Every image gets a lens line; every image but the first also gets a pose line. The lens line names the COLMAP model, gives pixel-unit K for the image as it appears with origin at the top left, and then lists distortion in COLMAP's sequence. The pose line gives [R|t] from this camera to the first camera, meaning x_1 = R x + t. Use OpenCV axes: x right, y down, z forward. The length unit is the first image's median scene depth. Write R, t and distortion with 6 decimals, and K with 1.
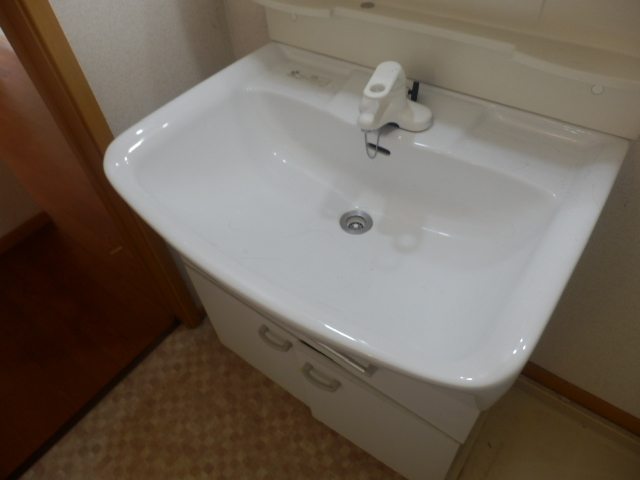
lens RADIAL K [[449.4, 0, 319.3], [0, 449.4, 235.1], [0, 0, 1]] dist [0.004897, 0.004876]
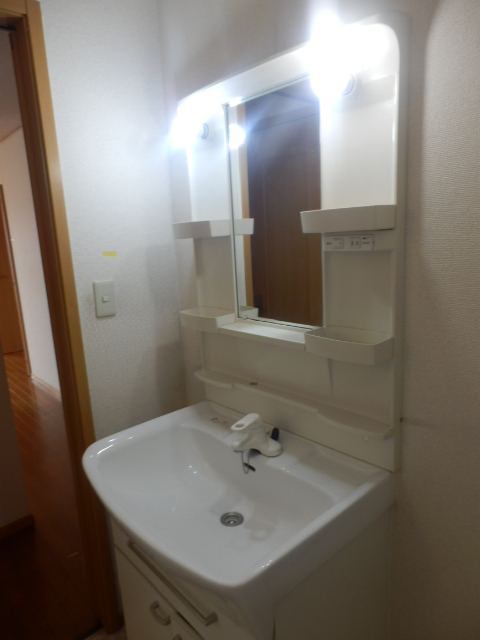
lens RADIAL K [[449.4, 0, 240.0], [0, 449.4, 320.0], [0, 0, 1]] dist [0.004897, 0.004876]
pose [[0.980577, 0.049828, -0.189700, 0.367214], [-0.149889, 0.814179, -0.560932, 0.270075], [0.126500, 0.578471, 0.805834, -0.548618]]
